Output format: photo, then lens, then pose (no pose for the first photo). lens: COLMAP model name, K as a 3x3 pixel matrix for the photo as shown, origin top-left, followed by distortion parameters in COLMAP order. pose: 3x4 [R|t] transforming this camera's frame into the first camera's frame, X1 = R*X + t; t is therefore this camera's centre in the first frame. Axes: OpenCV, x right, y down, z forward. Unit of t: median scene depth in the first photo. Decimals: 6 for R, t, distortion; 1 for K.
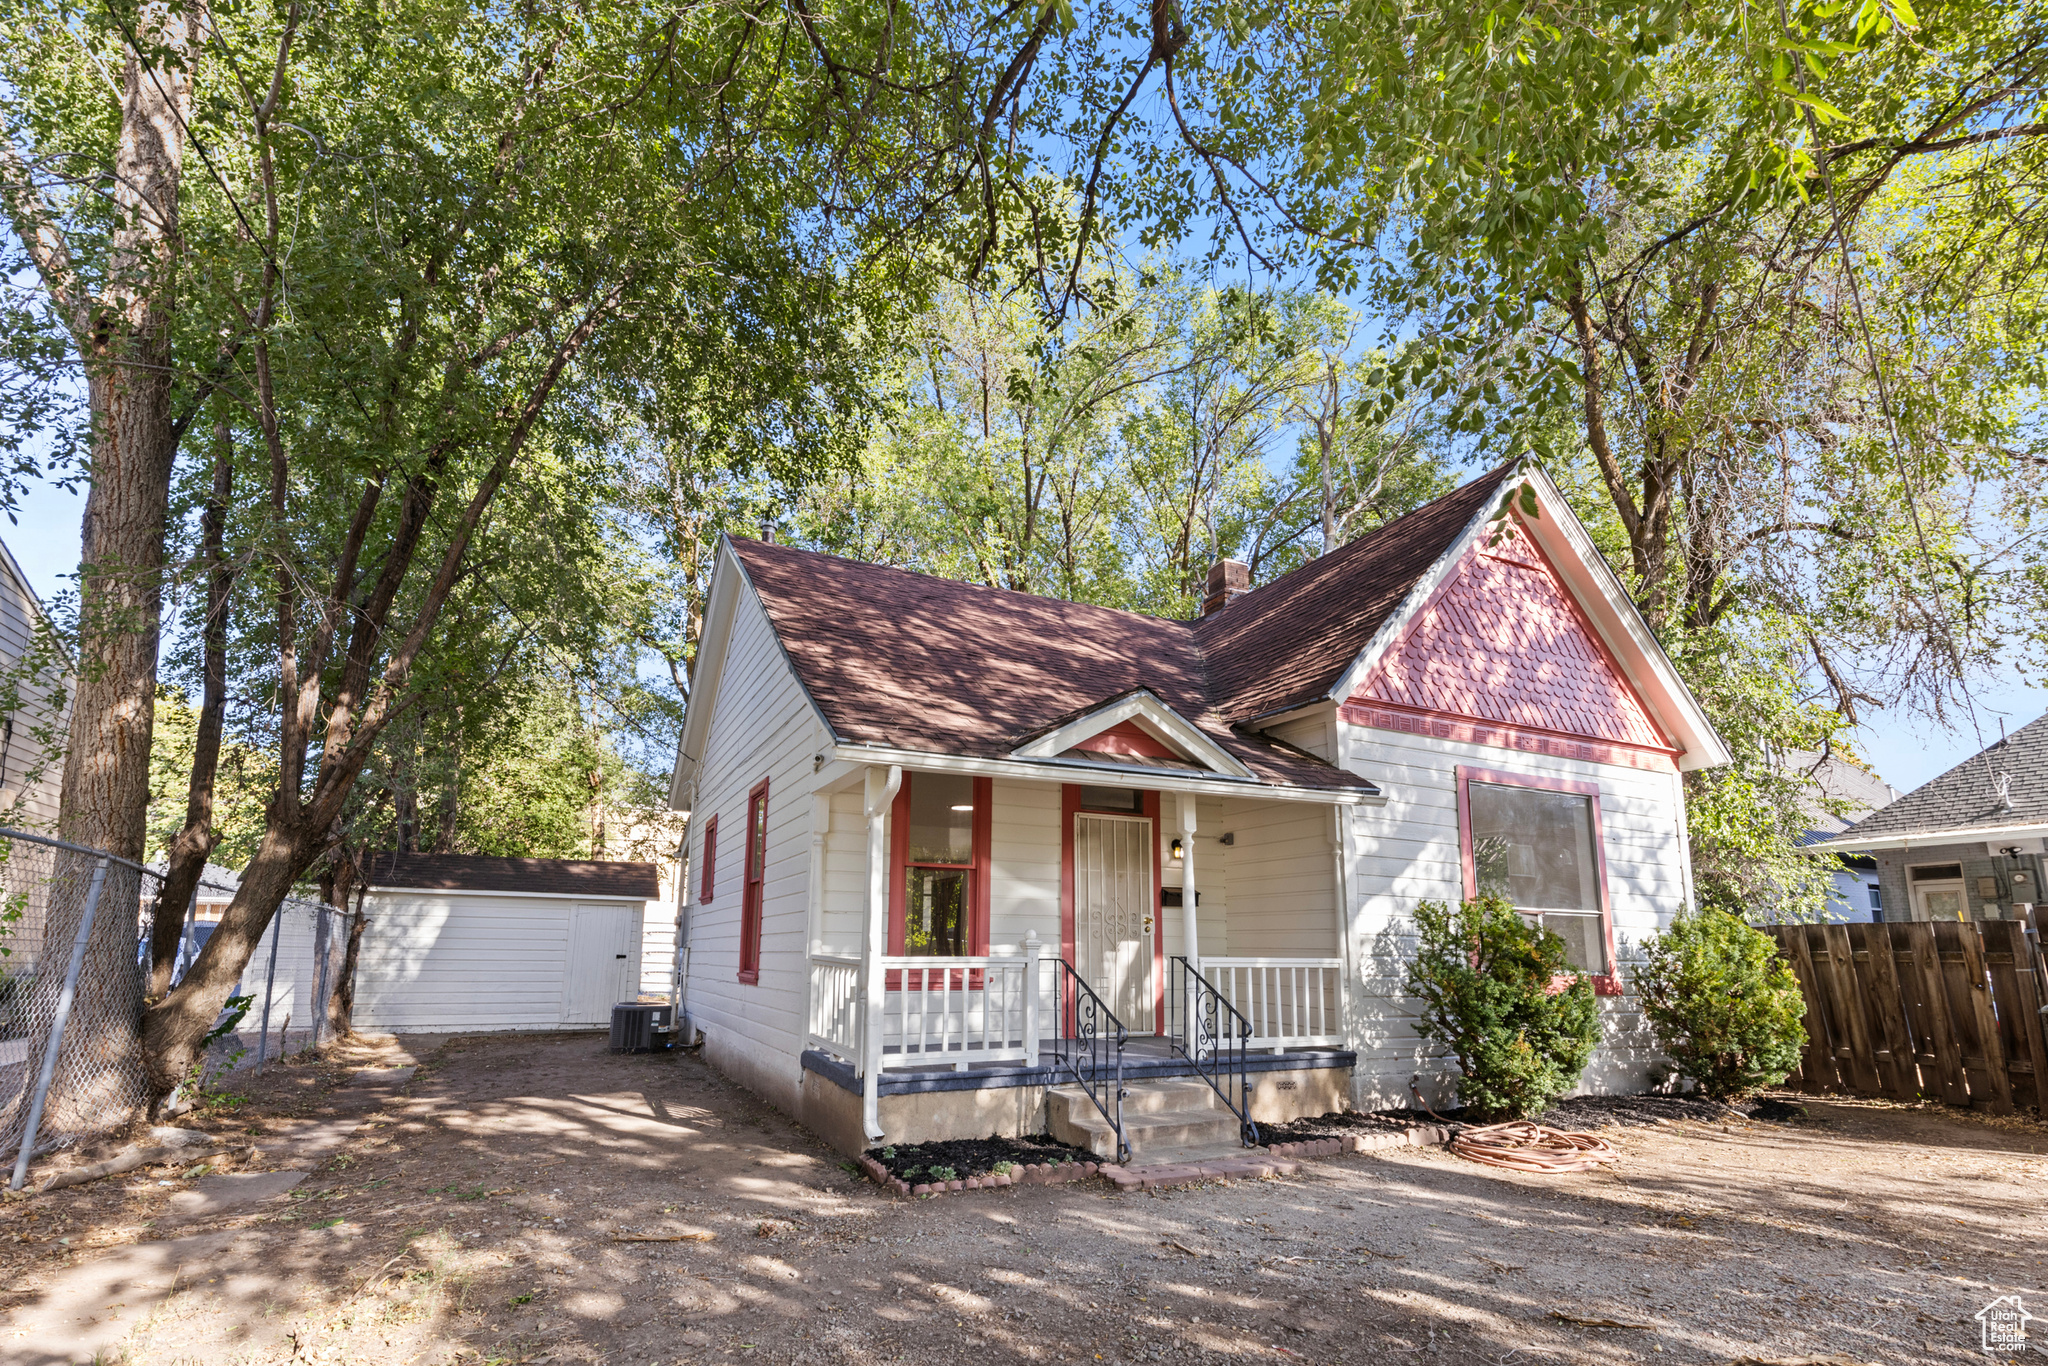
lens RADIAL K [[908.8, 0, 1022.1], [0, 908.8, 658.5], [0, 0, 1]] dist [0.000321, -0.000709]
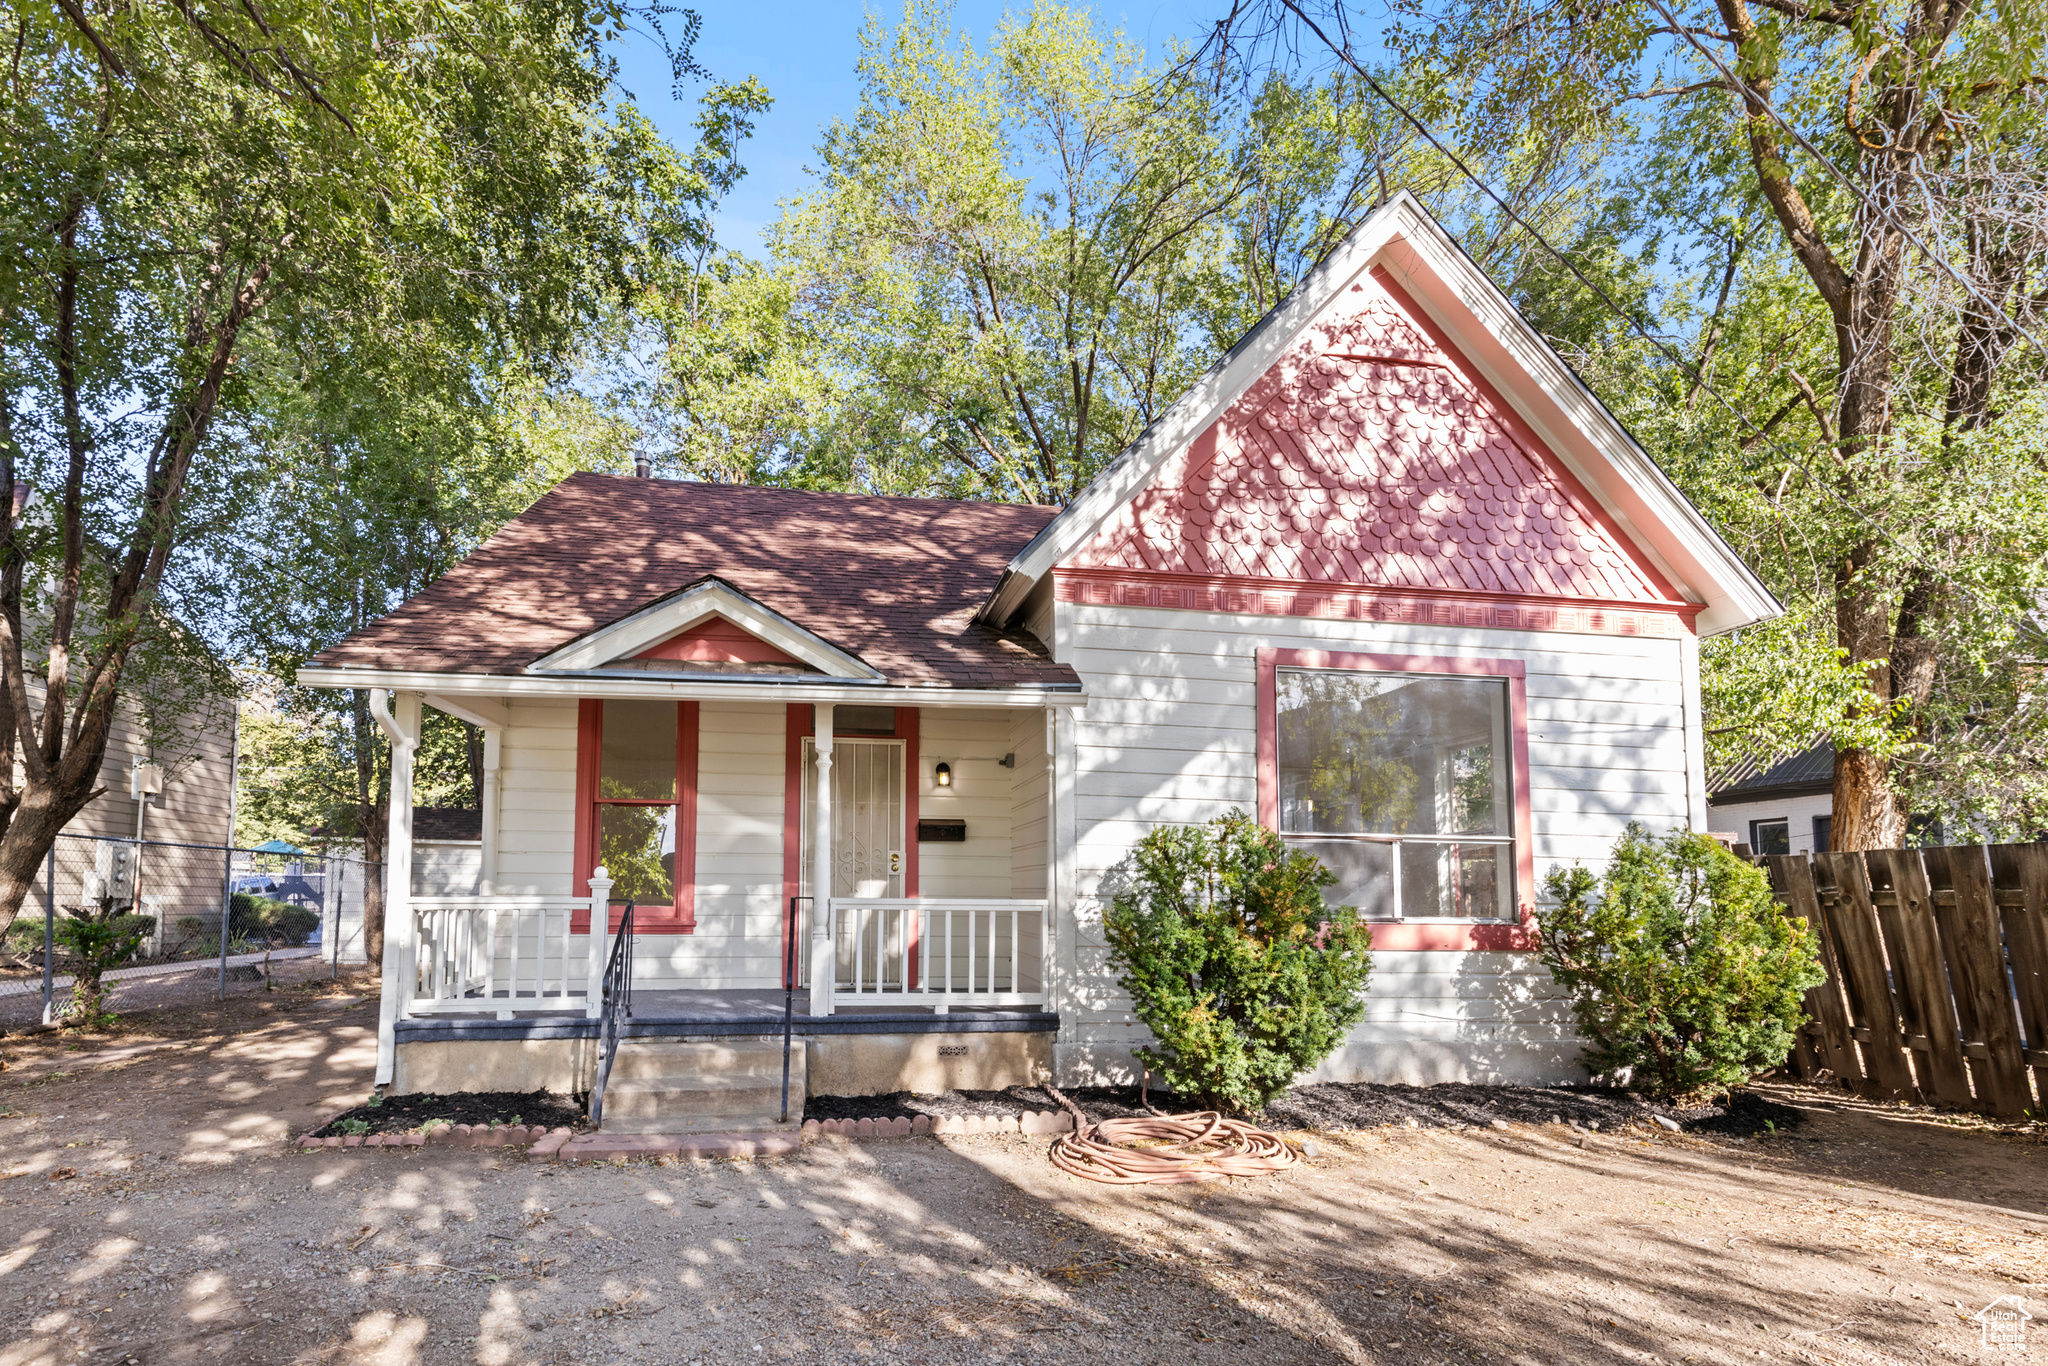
lens RADIAL K [[938.5, 0, 1015.0], [0, 938.5, 705.1], [0, 0, 1]] dist [0.003589, 0.000196]
pose [[0.954384, -0.061068, -0.292269, 0.516311], [0.092624, 0.991124, 0.095365, 0.073572], [0.283851, -0.118085, 0.951570, 0.211204]]
